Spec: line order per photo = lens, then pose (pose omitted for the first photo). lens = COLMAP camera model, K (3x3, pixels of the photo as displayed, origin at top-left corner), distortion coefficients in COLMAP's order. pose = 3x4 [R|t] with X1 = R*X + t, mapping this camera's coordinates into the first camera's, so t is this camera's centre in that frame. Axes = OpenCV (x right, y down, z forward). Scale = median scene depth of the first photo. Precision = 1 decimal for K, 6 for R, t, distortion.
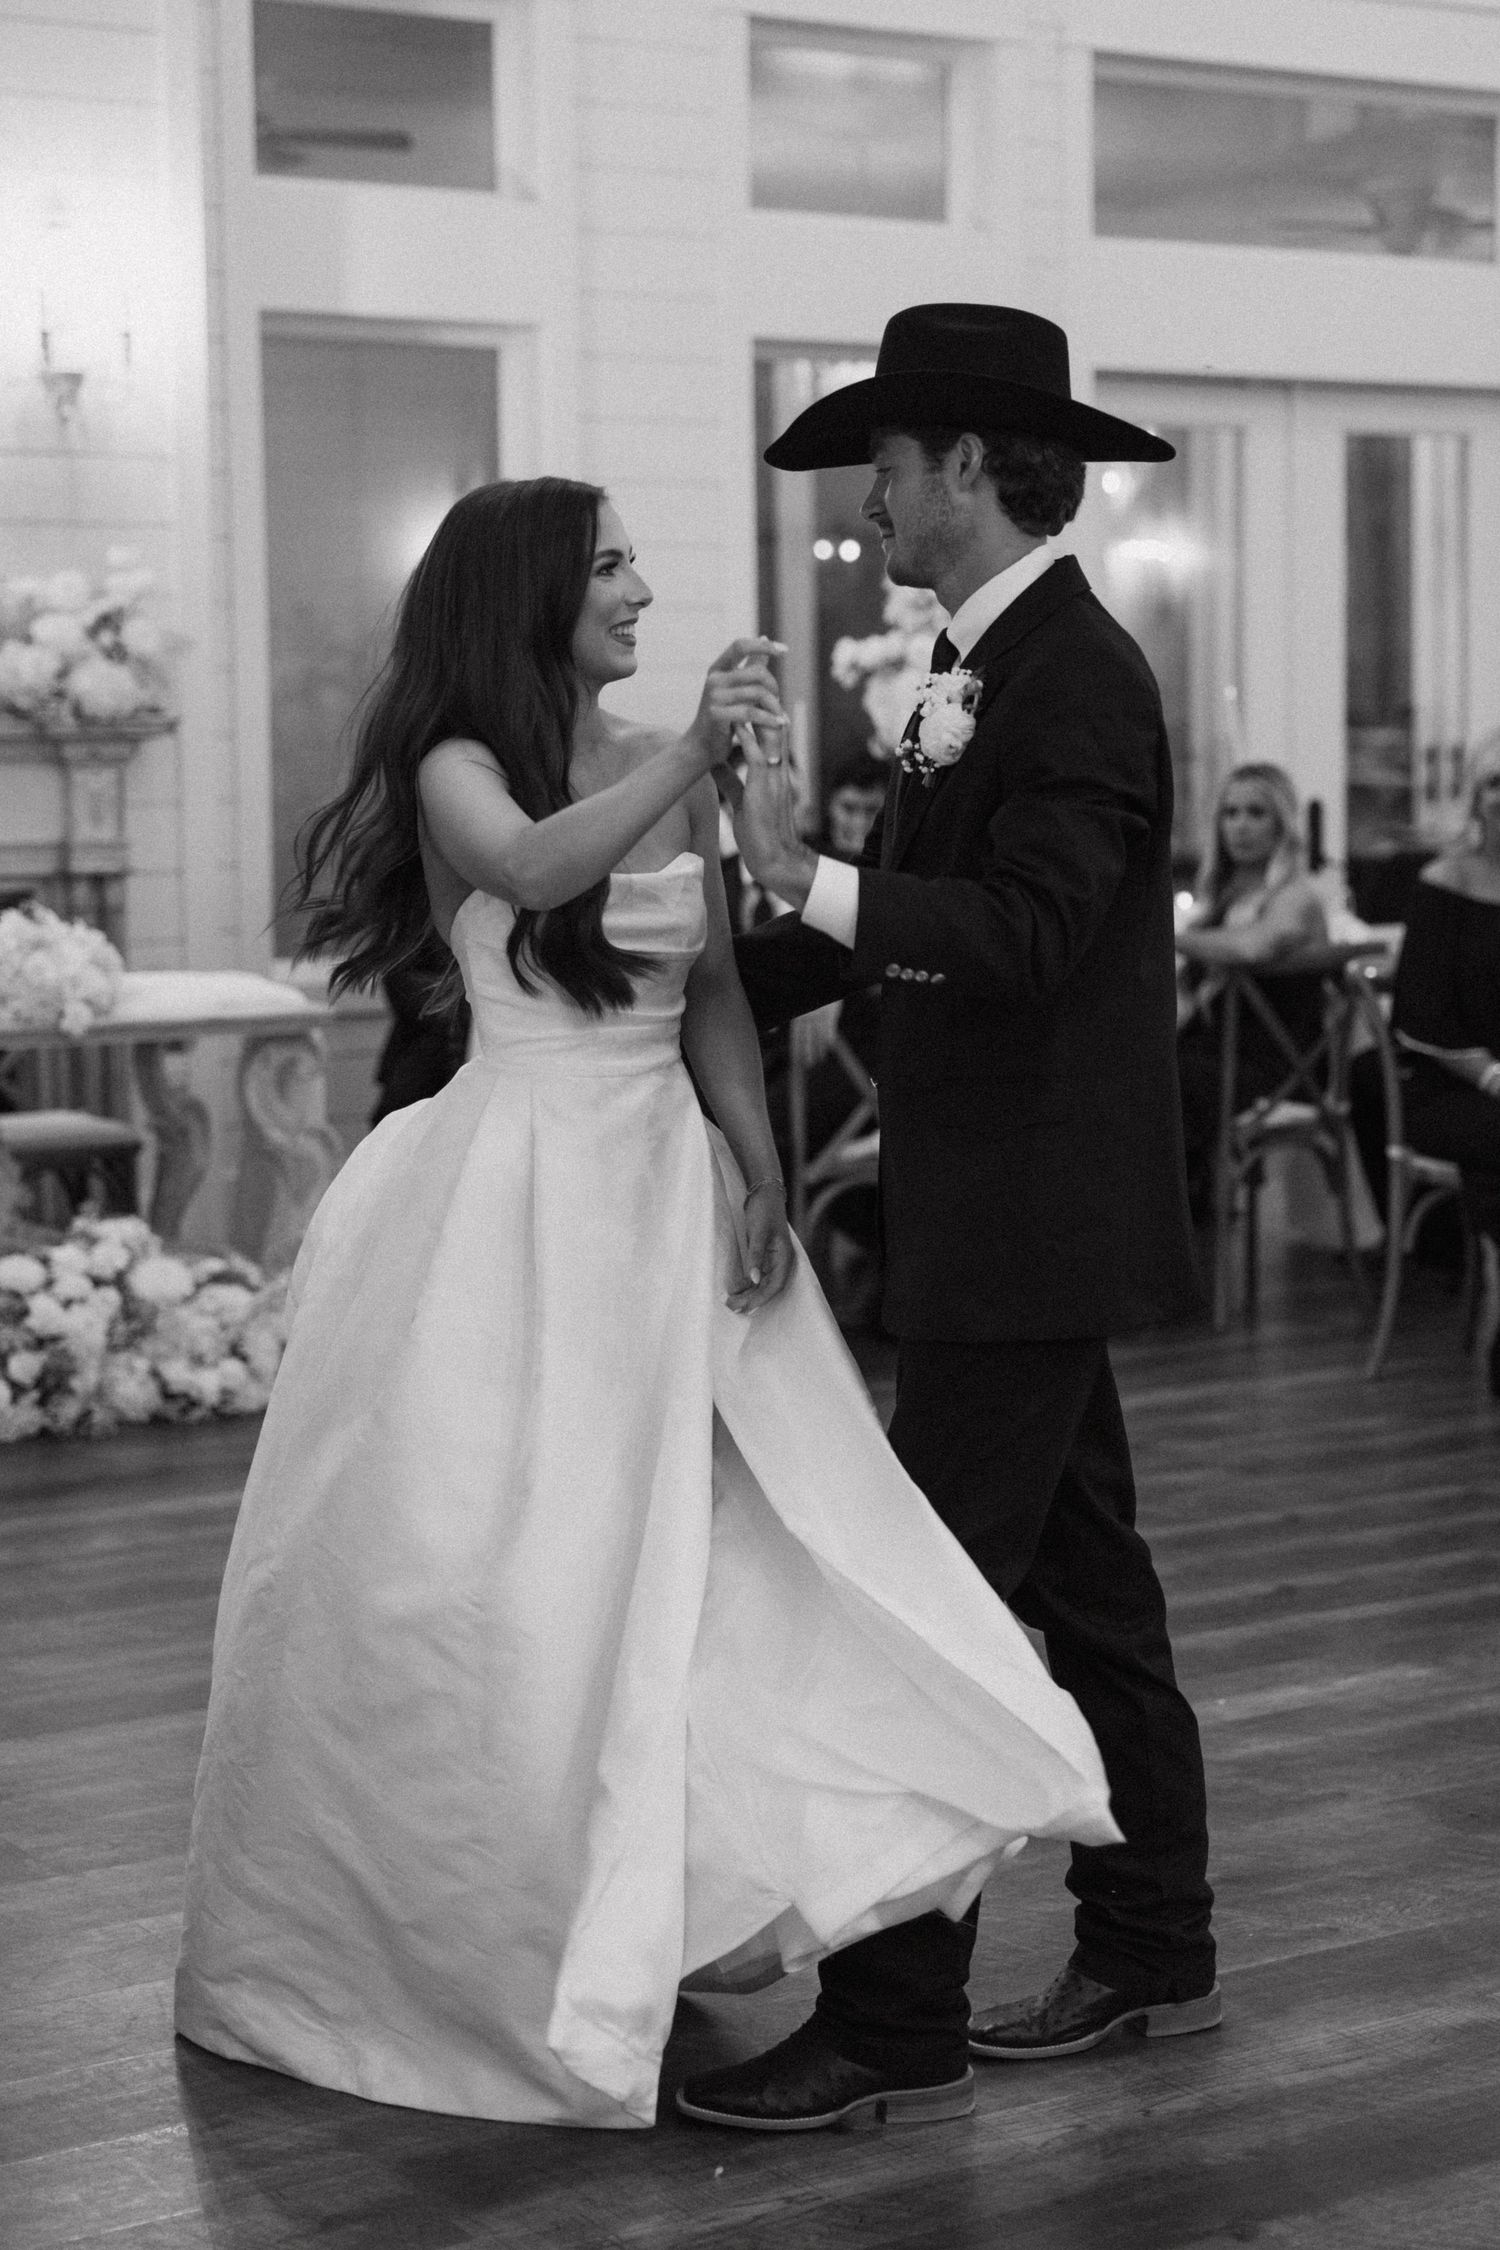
lens RADIAL K [[3469.2, 0, 750.0], [0, 3469.2, 1125.0], [0, 0, 1]] dist [-0.003741, 0.059809]
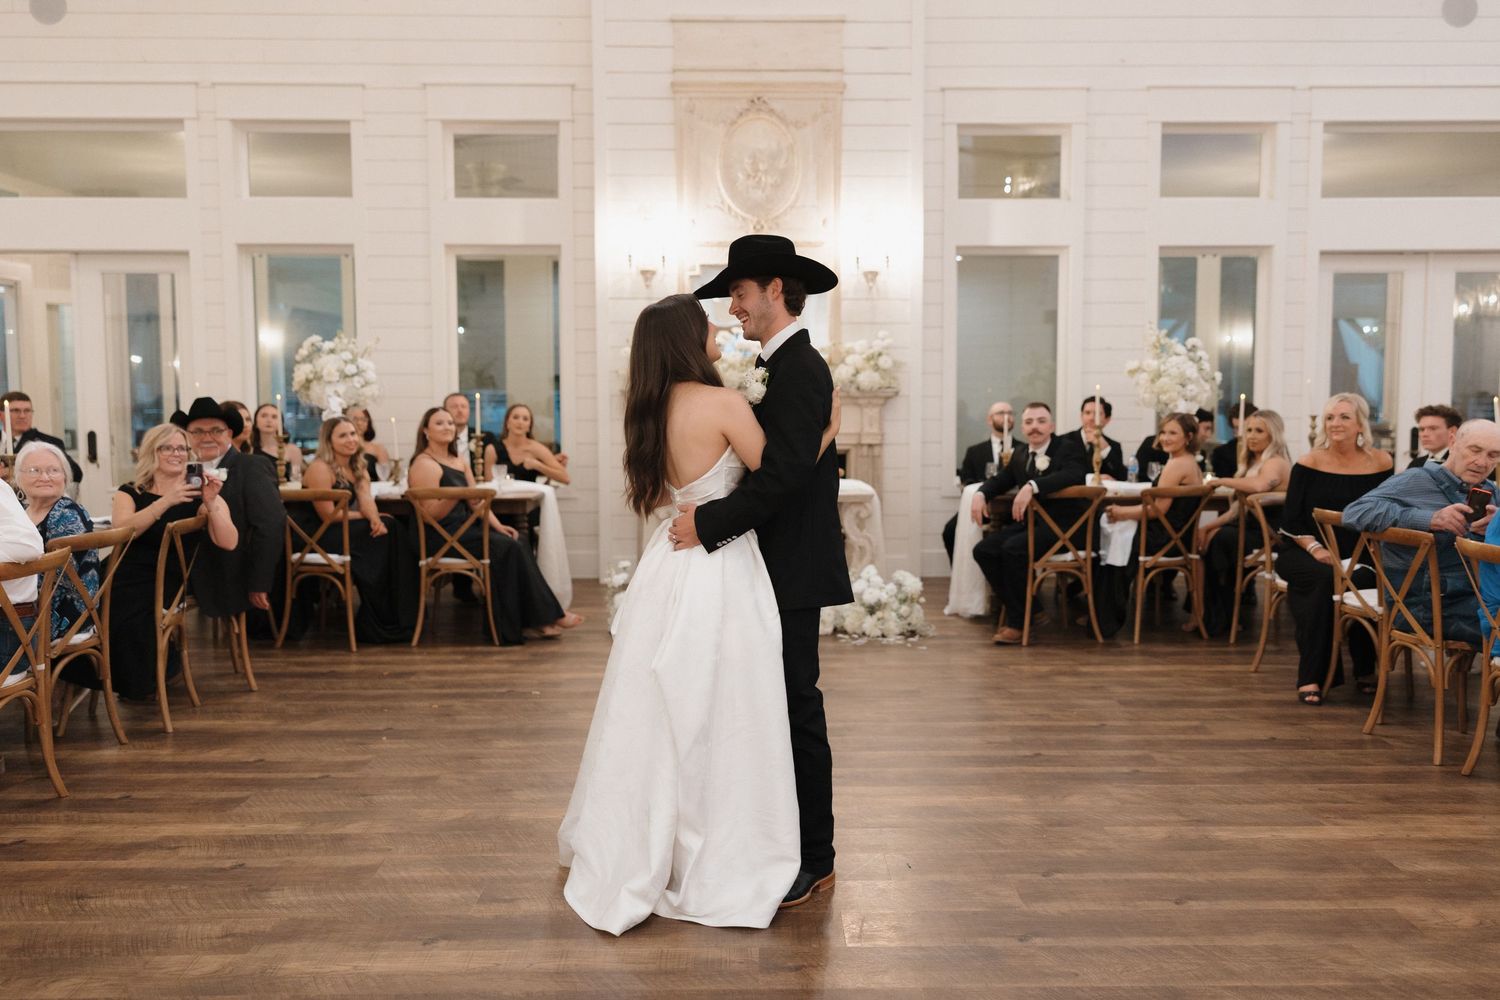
lens RADIAL K [[1168.6, 0, 750.0], [0, 1168.6, 500.0], [0, 0, 1]] dist [0.005001, 0.001780]
pose [[0.868875, 0.050176, -0.492482, 0.207876], [-0.062039, 0.998043, -0.007770, -0.012132], [0.491129, 0.037305, 0.870288, 0.106553]]
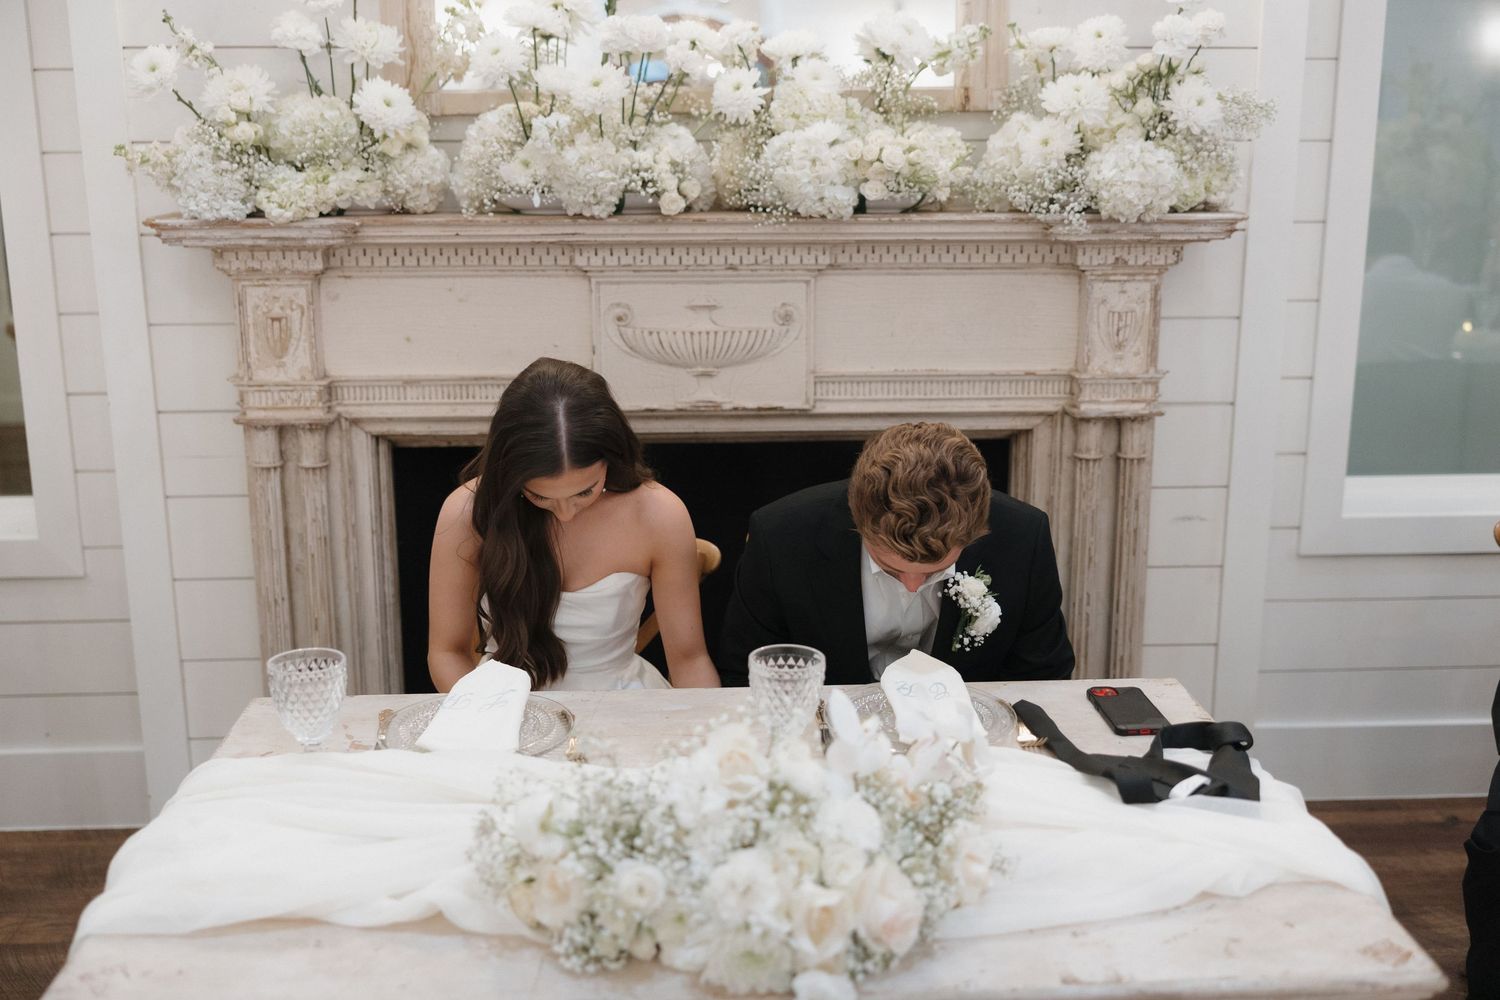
lens RADIAL K [[1736.8, 0, 750.0], [0, 1736.8, 500.0], [0, 0, 1]] dist [0.030180, 0.031456]
pose [[0.891743, 0.103896, -0.440454, -0.088574], [-0.062274, 0.992202, 0.107965, -0.091476], [0.448237, -0.068848, 0.891260, 0.622163]]
